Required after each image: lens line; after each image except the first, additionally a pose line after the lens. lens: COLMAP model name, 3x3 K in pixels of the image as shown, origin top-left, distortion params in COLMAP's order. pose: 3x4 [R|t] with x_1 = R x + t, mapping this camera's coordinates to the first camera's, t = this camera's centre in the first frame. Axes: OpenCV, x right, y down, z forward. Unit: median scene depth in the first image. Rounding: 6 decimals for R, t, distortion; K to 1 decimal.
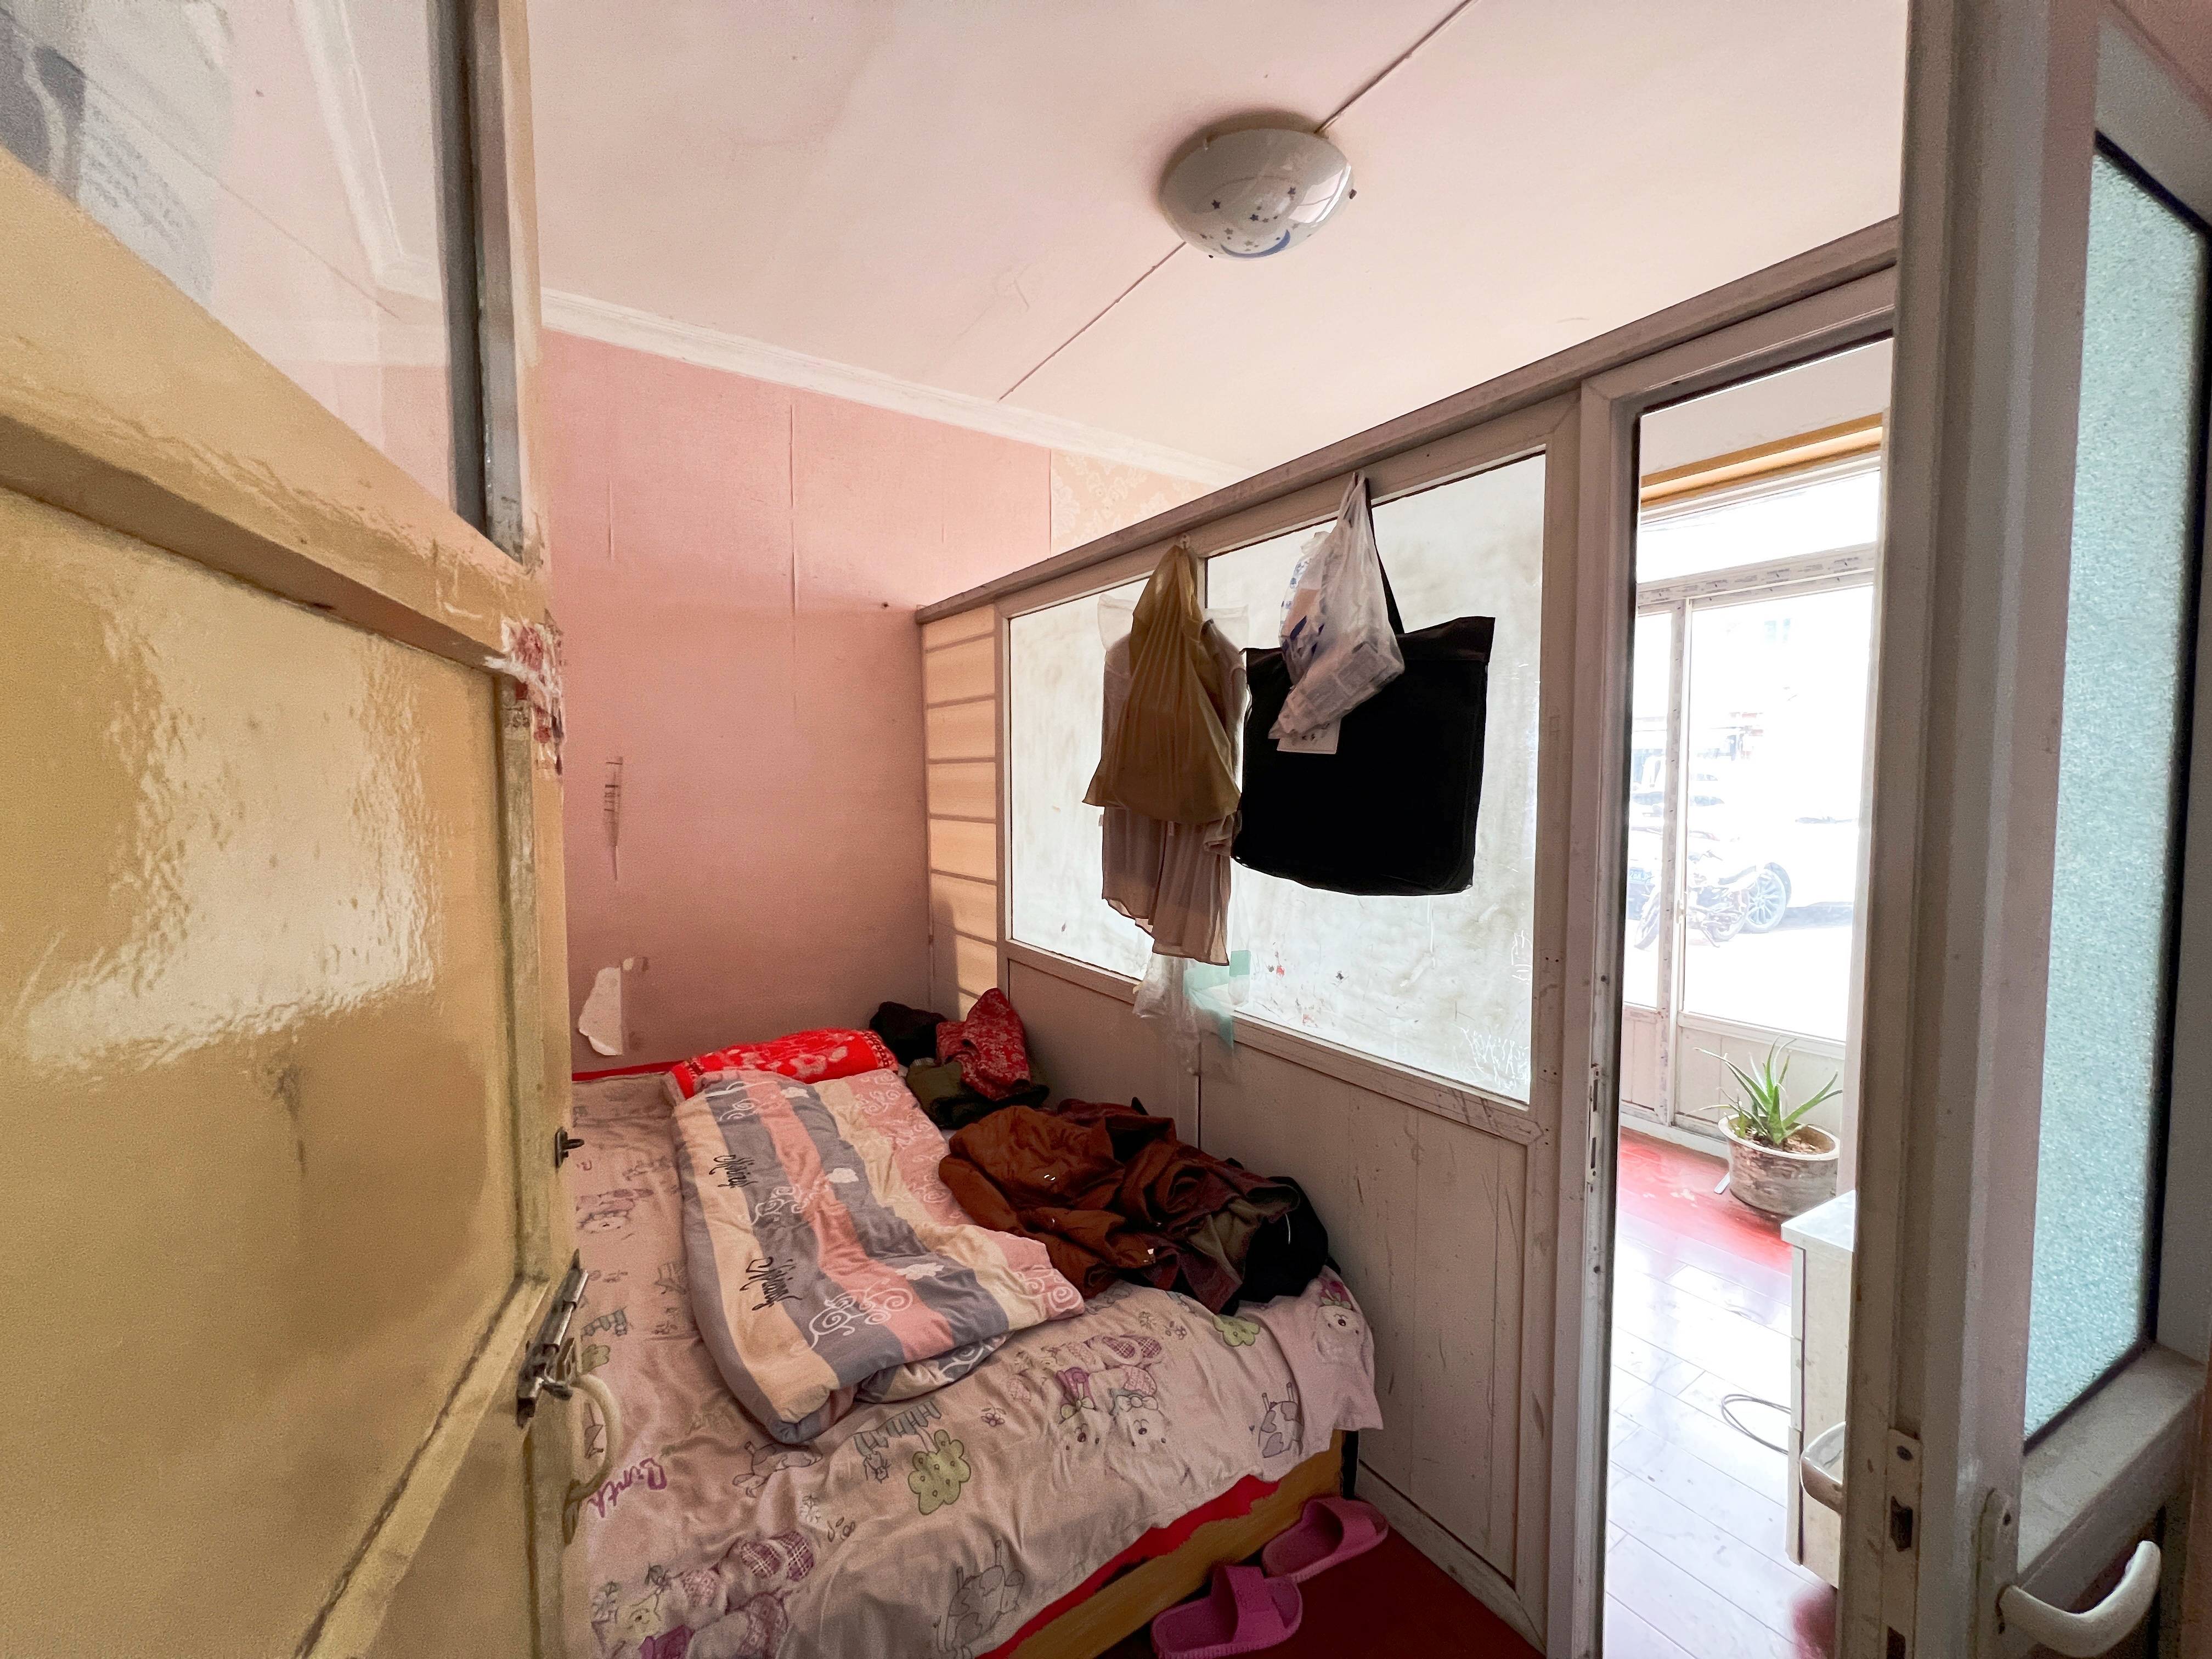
lens RADIAL K [[887.9, 0, 1103.9], [0, 887.9, 831.2], [0, 0, 1]] dist [0.000621, 0.000025]
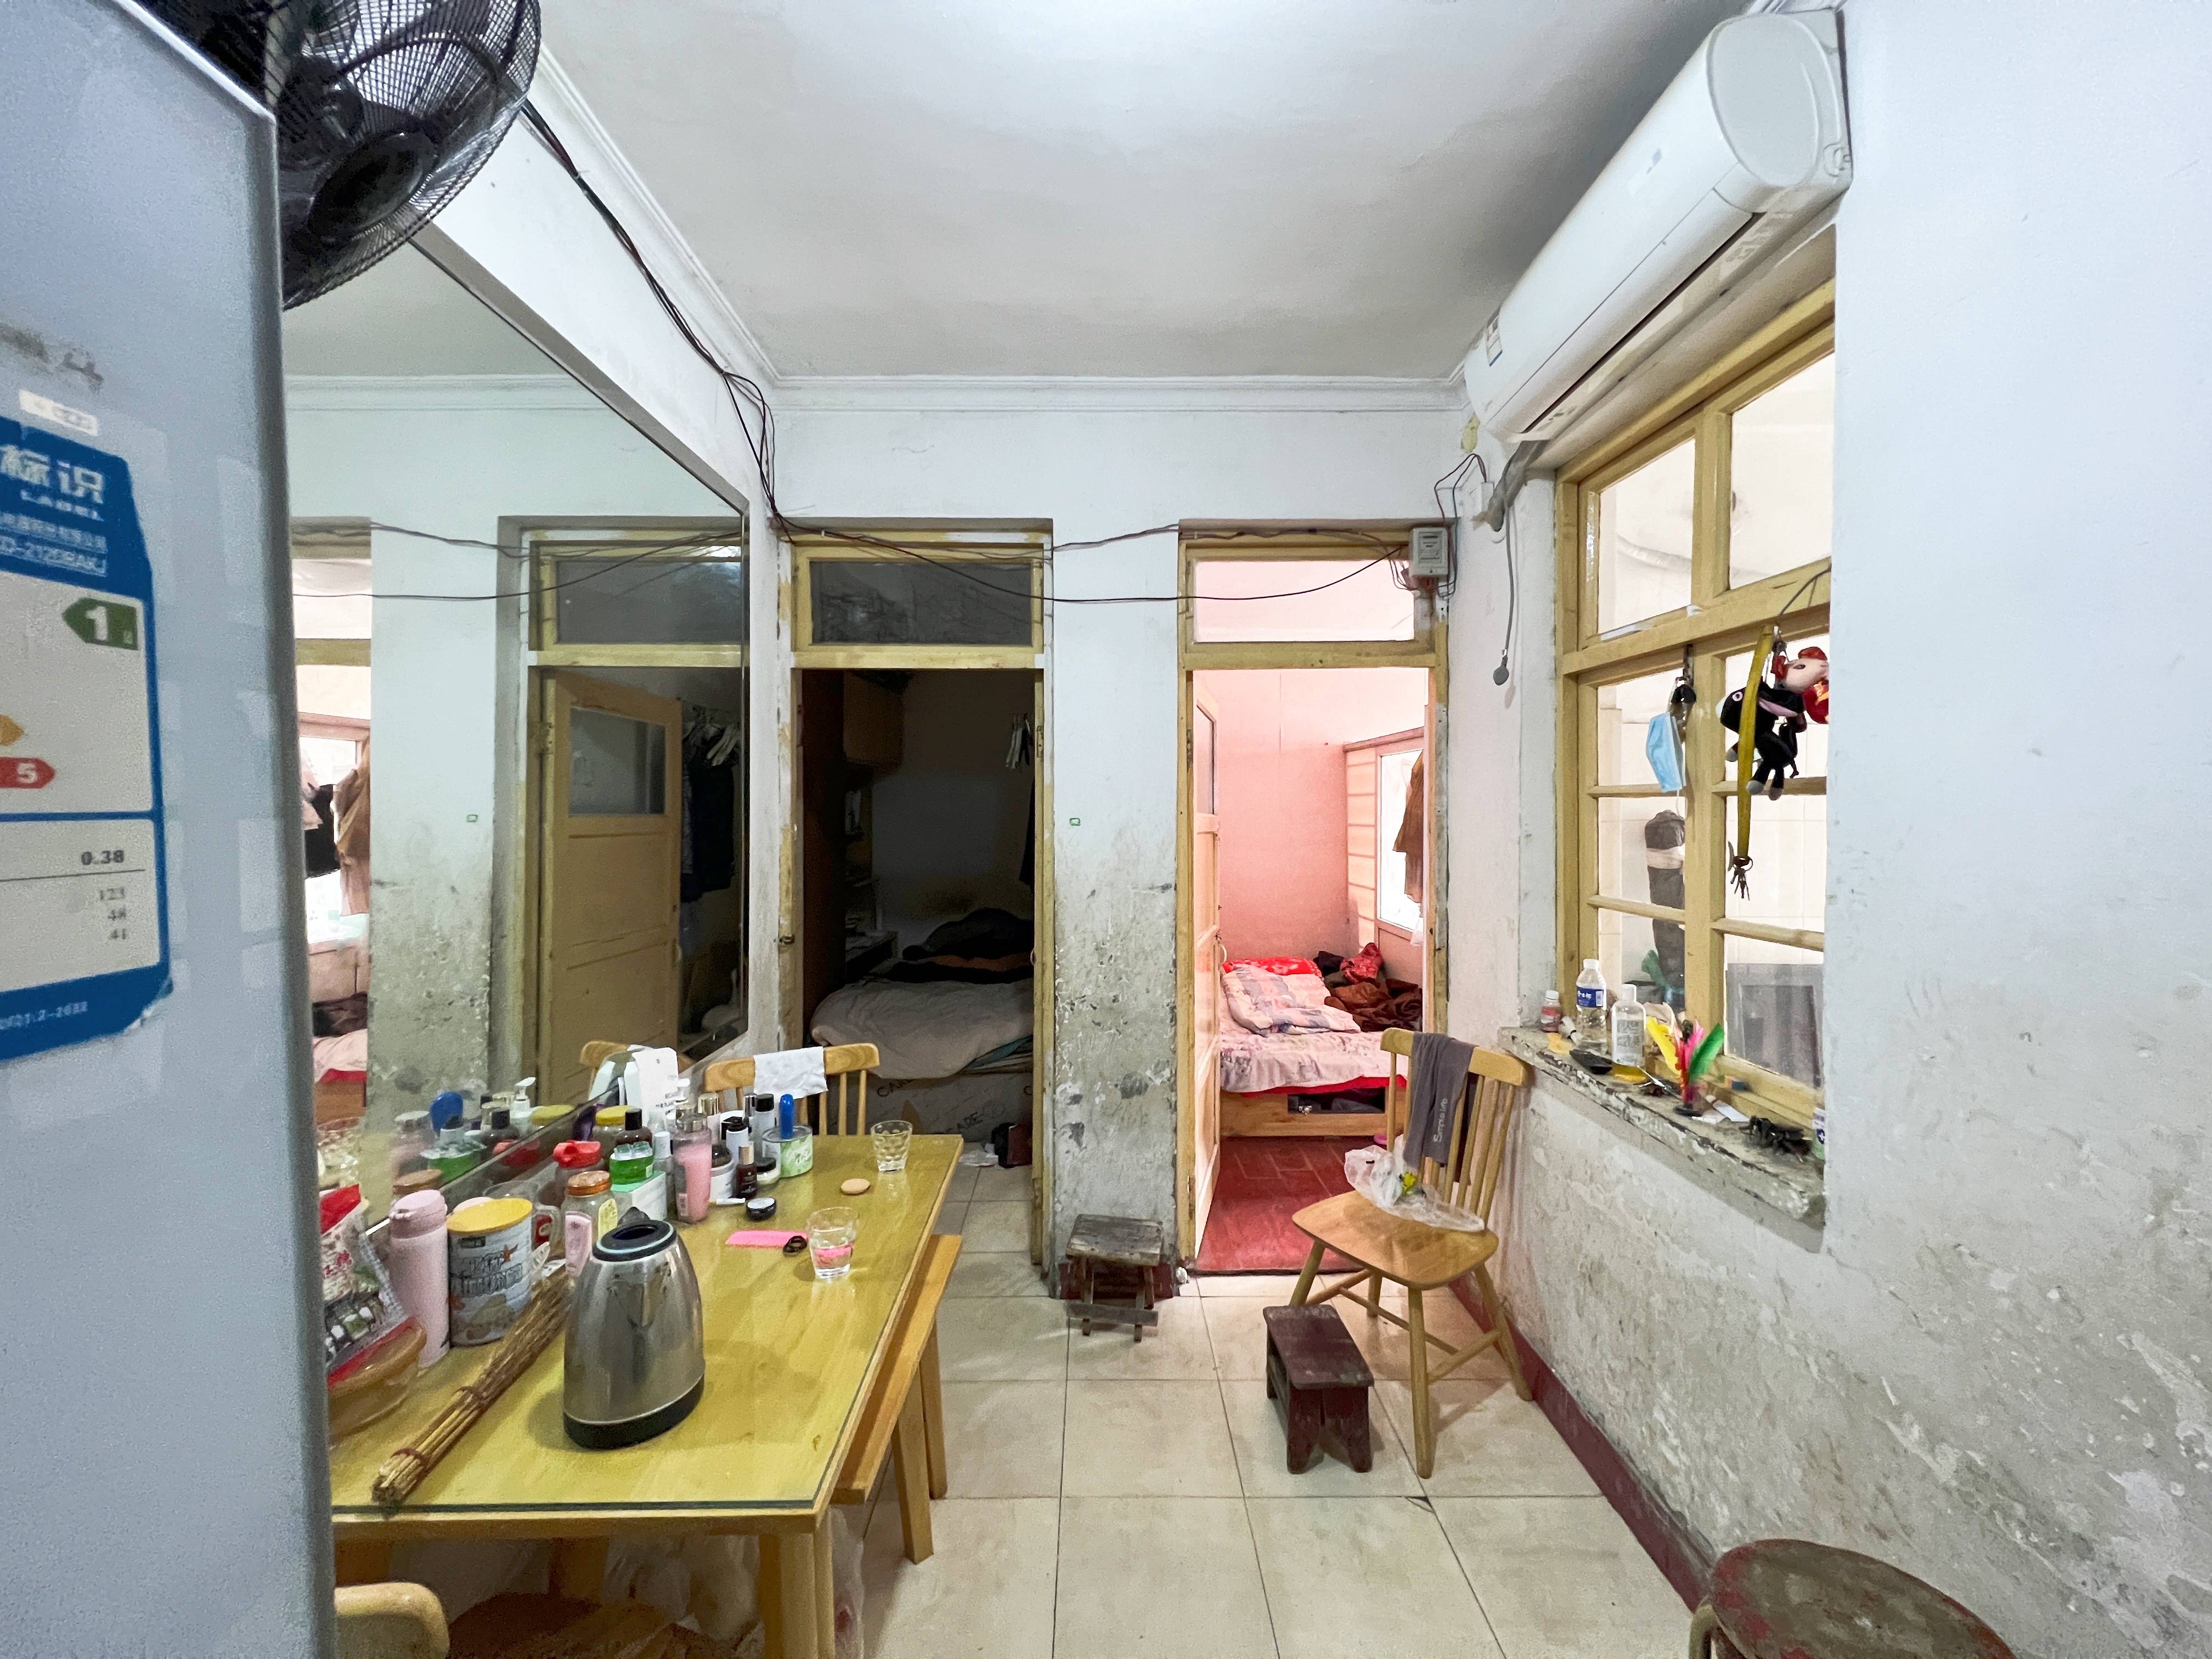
lens RADIAL K [[887.9, 0, 1100.2], [0, 887.9, 826.0], [0, 0, 1]] dist [0.000621, 0.000025]
pose [[0.842013, 0.004086, -0.539442, 0.434005], [-0.026246, 0.999097, -0.033400, -0.000062], [0.538819, 0.042282, 0.841360, -1.001091]]
